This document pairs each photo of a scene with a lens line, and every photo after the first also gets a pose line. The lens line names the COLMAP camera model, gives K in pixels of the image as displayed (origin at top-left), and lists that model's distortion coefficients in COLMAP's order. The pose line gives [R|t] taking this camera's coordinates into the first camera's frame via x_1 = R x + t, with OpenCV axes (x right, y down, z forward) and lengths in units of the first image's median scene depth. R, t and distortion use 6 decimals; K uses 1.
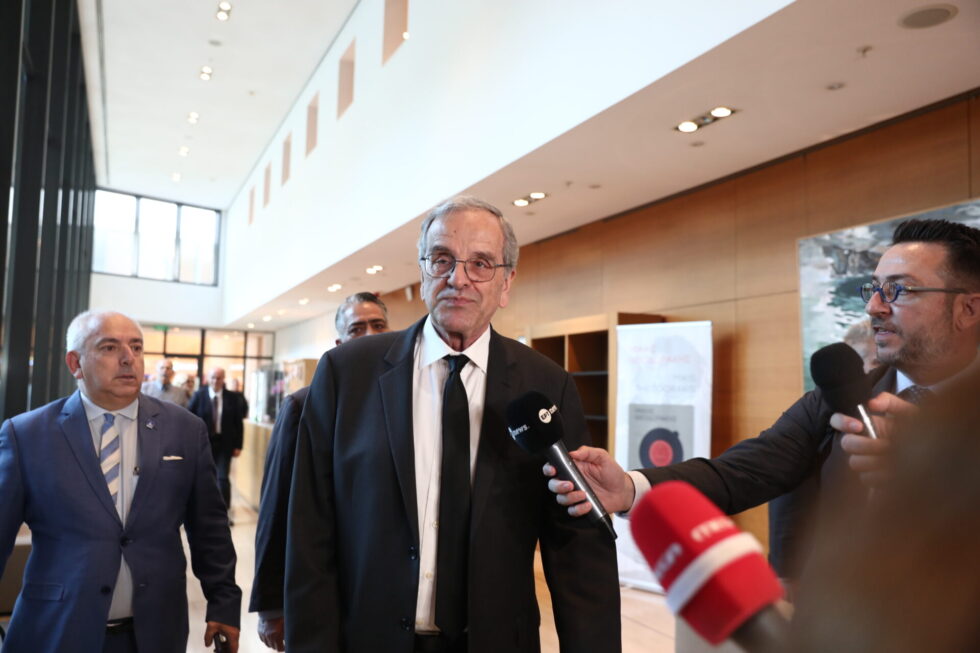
lens RADIAL K [[857.8, 0, 490.0], [0, 857.8, 326.5], [0, 0, 1]] dist [-0.001307, 0.000488]
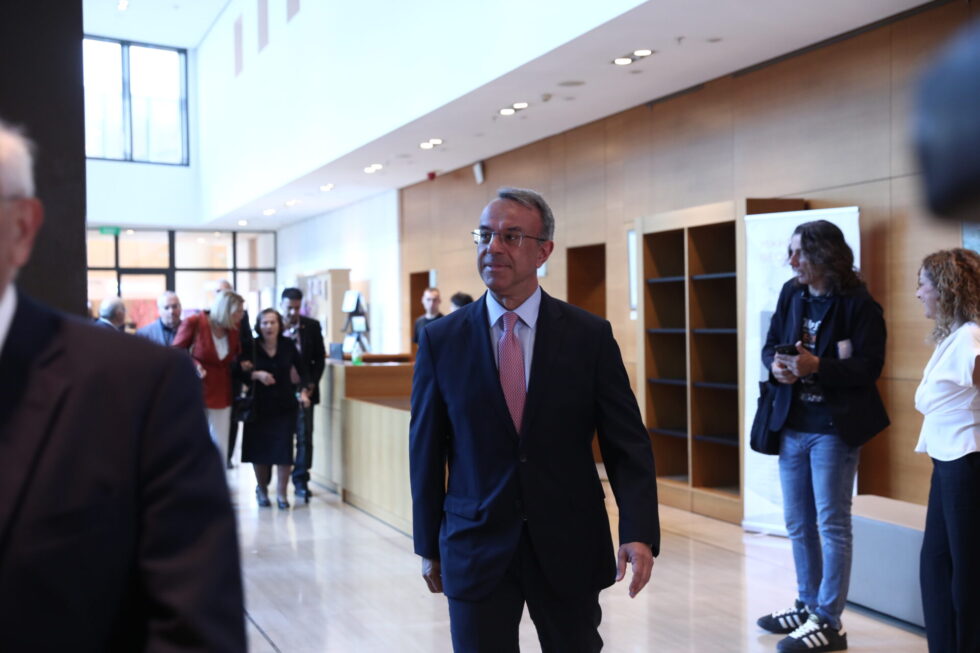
lens RADIAL K [[1408.5, 0, 490.0], [0, 1408.5, 326.5], [0, 0, 1]] dist [0.002952, 0.007601]
pose [[0.996124, -0.029281, -0.082940, 0.015508], [0.036120, 0.995961, 0.082196, -0.013182], [0.080198, -0.084874, 0.993159, -0.310570]]
